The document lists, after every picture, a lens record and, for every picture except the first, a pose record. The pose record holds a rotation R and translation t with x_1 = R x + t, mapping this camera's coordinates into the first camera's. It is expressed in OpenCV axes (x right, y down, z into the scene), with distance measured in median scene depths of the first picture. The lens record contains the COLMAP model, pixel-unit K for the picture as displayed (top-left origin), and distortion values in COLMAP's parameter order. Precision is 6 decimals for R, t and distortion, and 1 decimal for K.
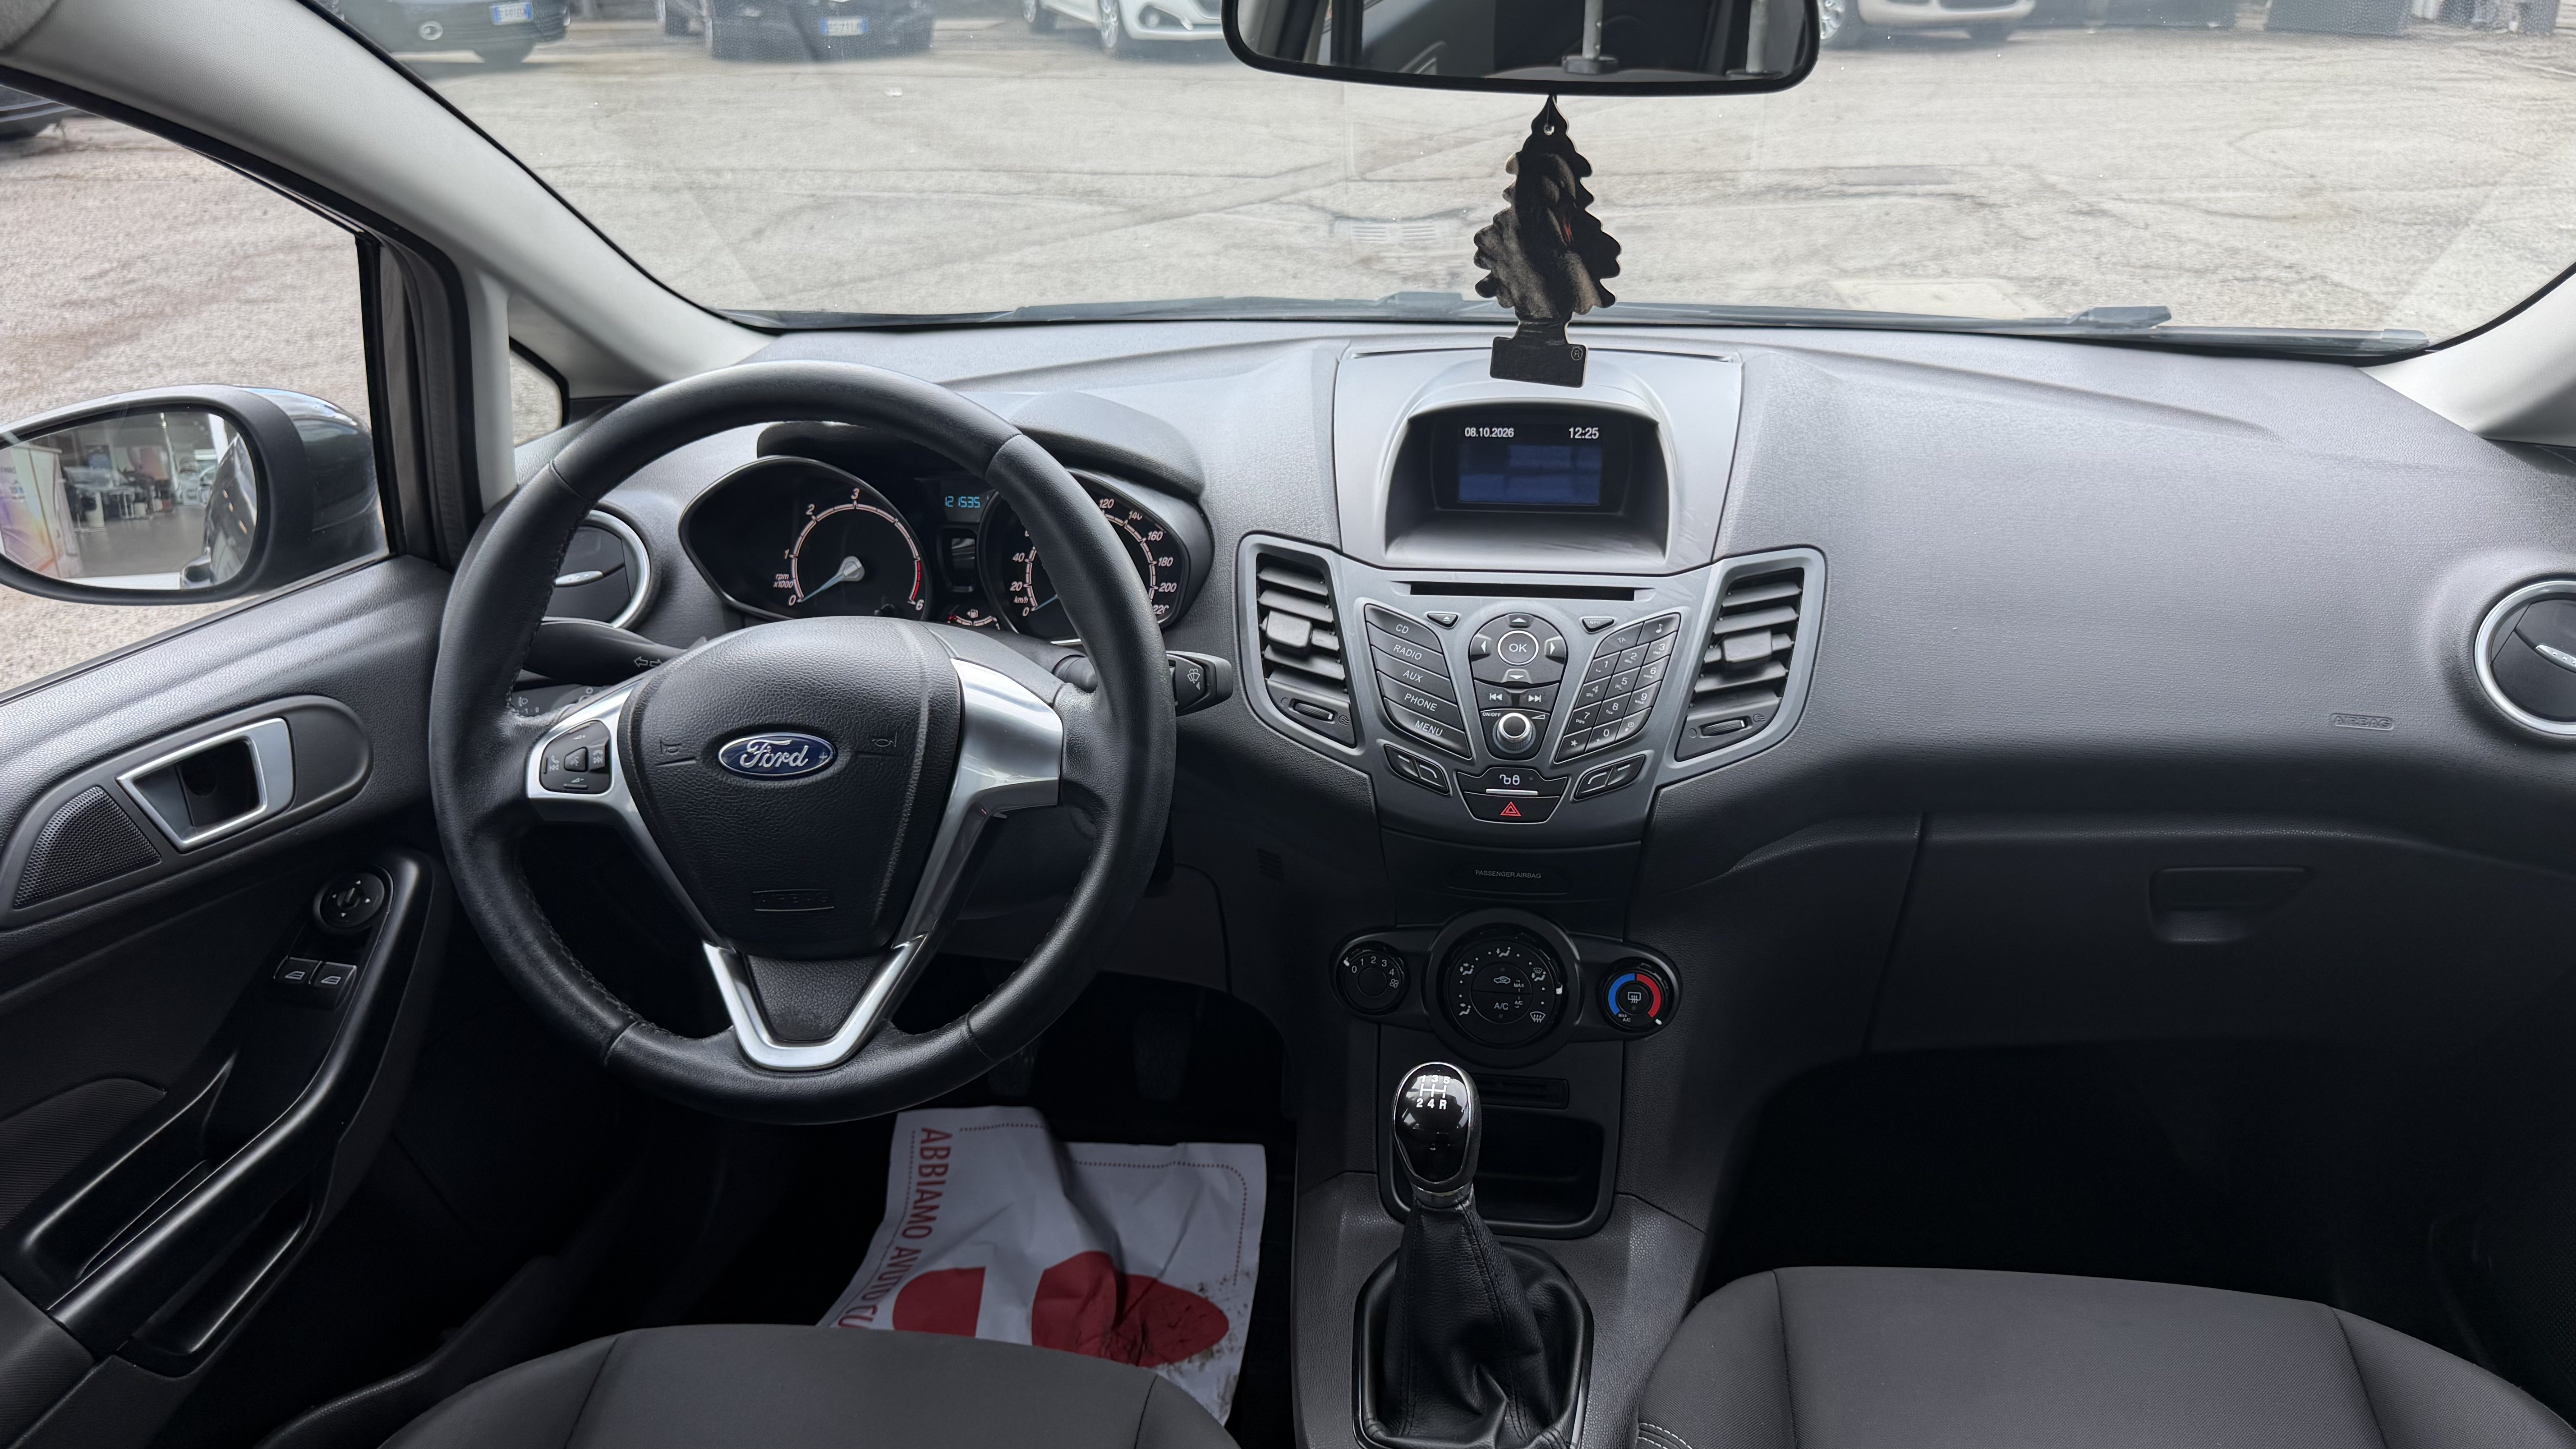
lens RADIAL K [[1811.7, 0, 1275.2], [0, 1811.7, 752.2], [0, 0, 1]] dist [0.088615, -0.126469]
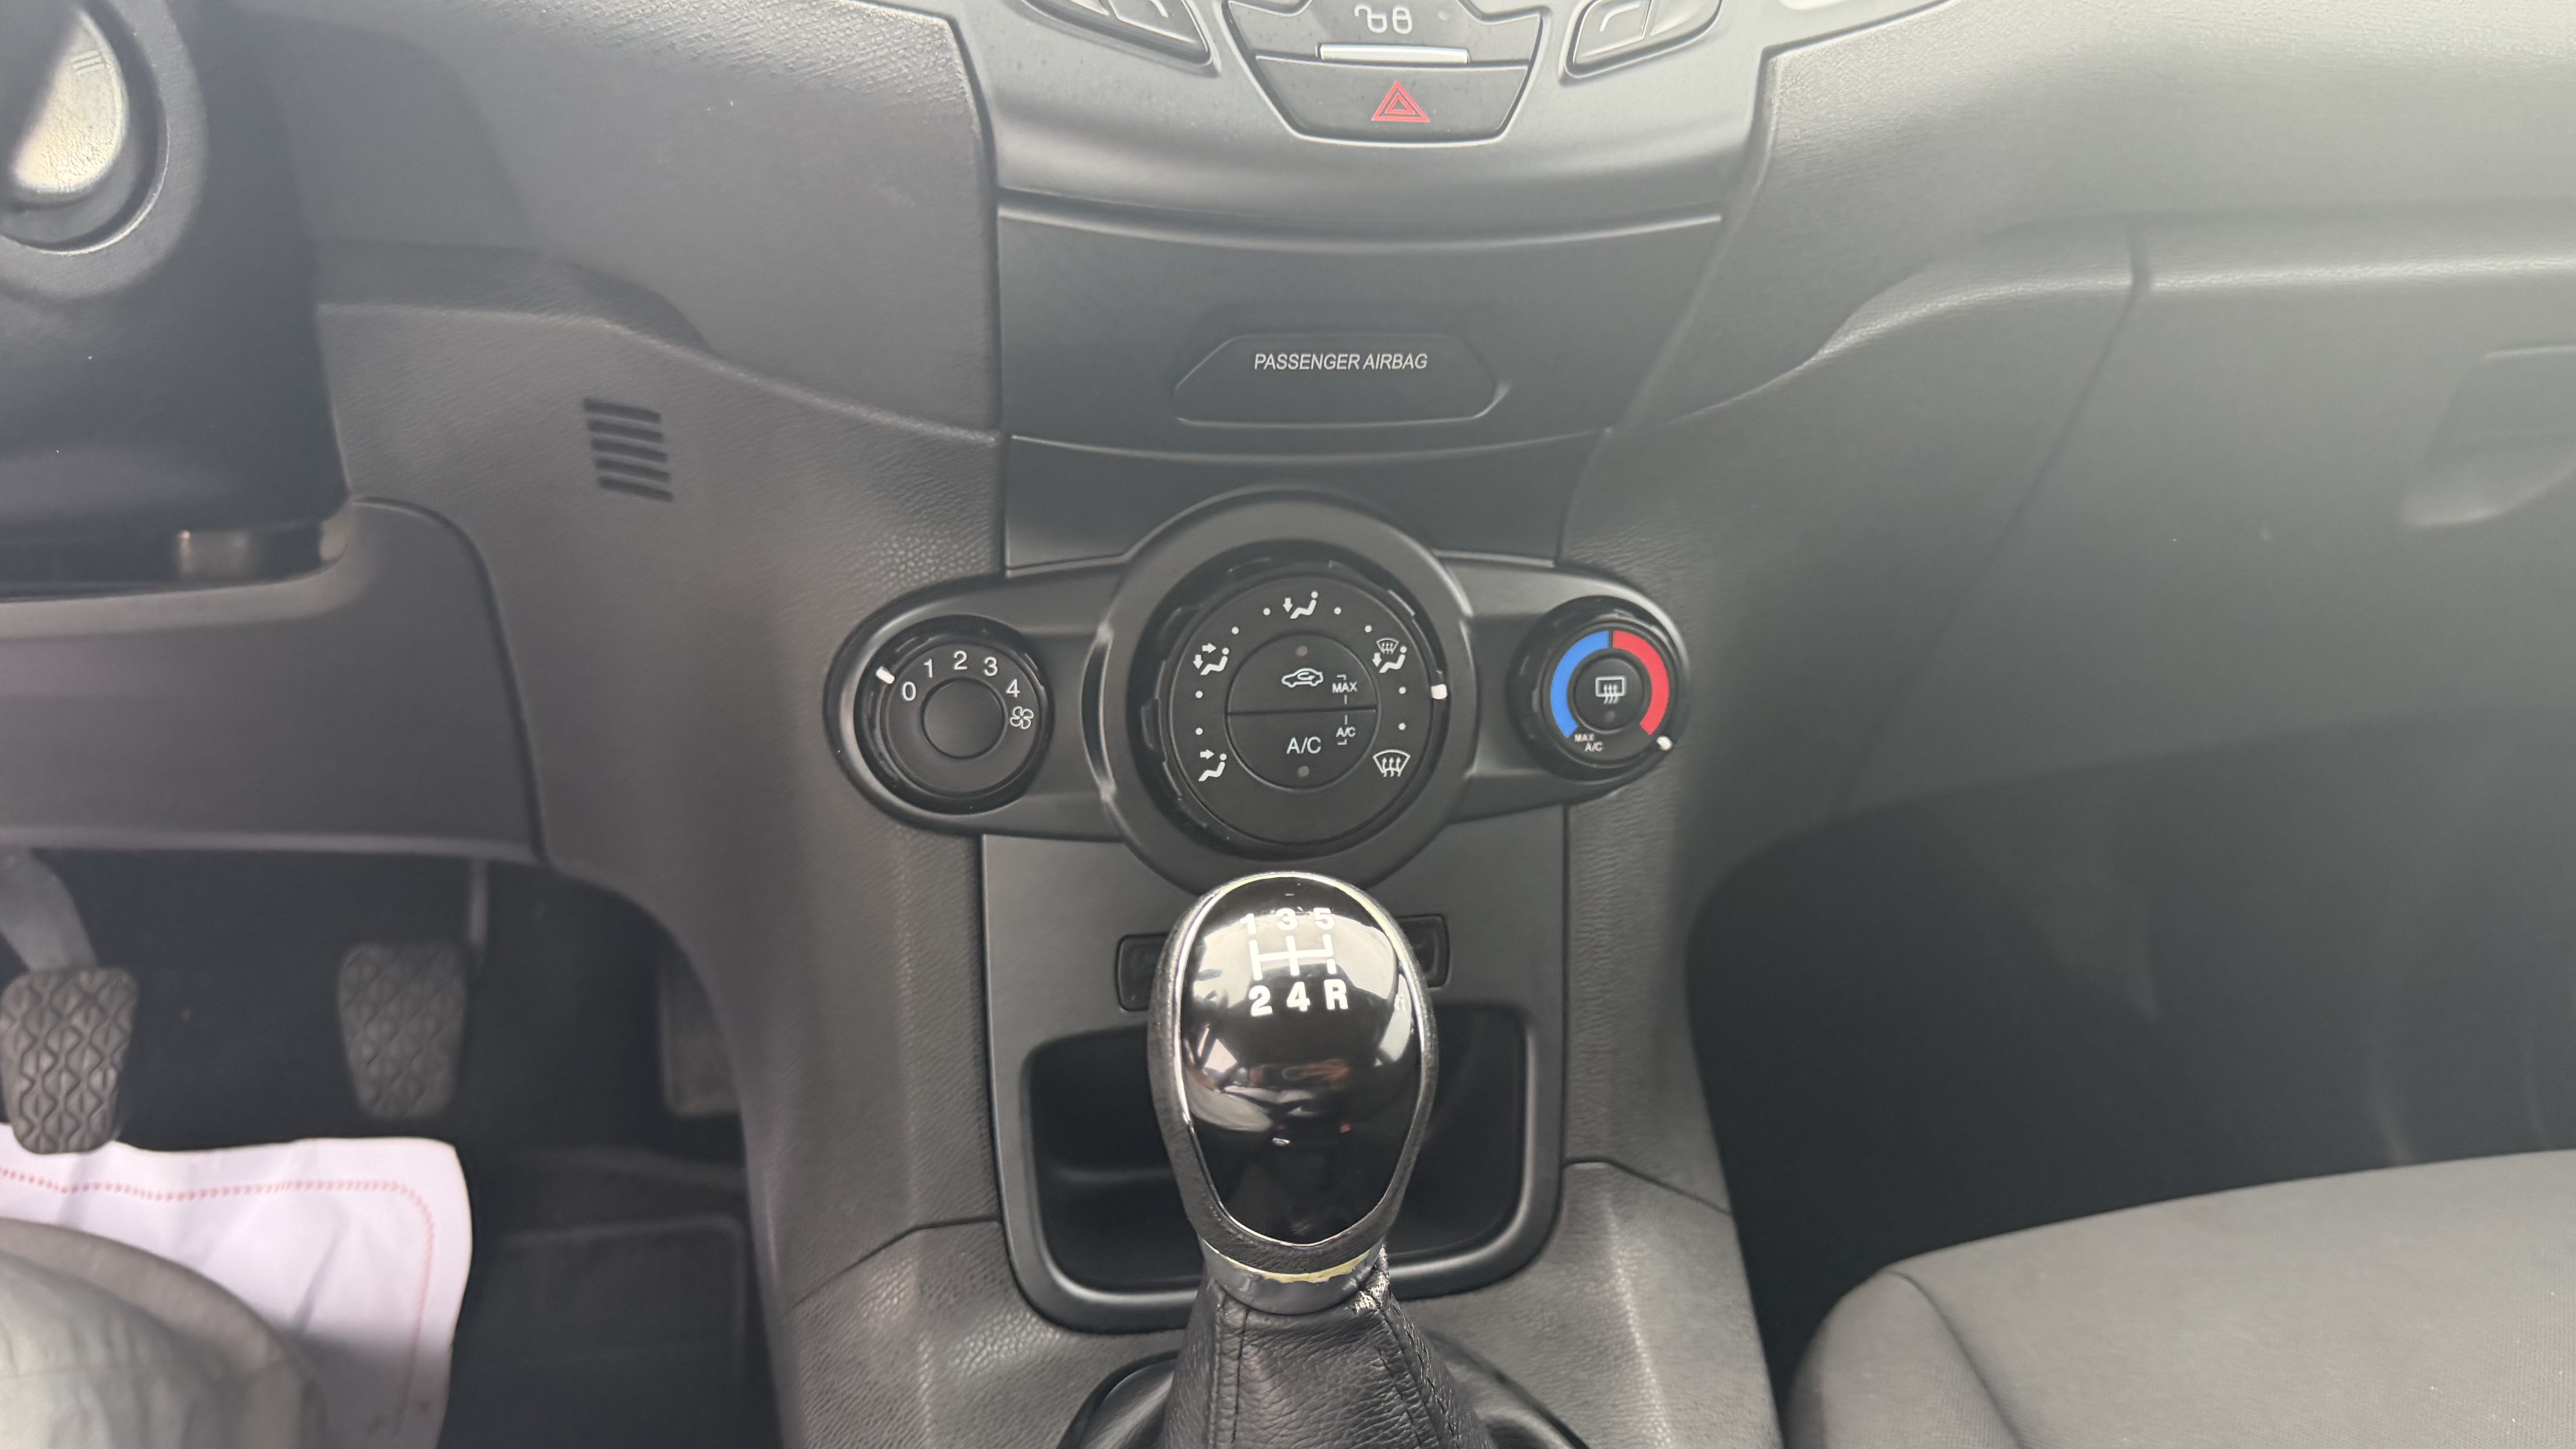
lens RADIAL K [[1811.7, 0, 1275.2], [0, 1811.7, 752.2], [0, 0, 1]] dist [0.088615, -0.126469]
pose [[0.929524, -0.090883, 0.357388, -0.020437], [0.078269, 0.995696, 0.049635, 0.121502], [-0.360360, -0.018165, 0.932636, 0.640798]]
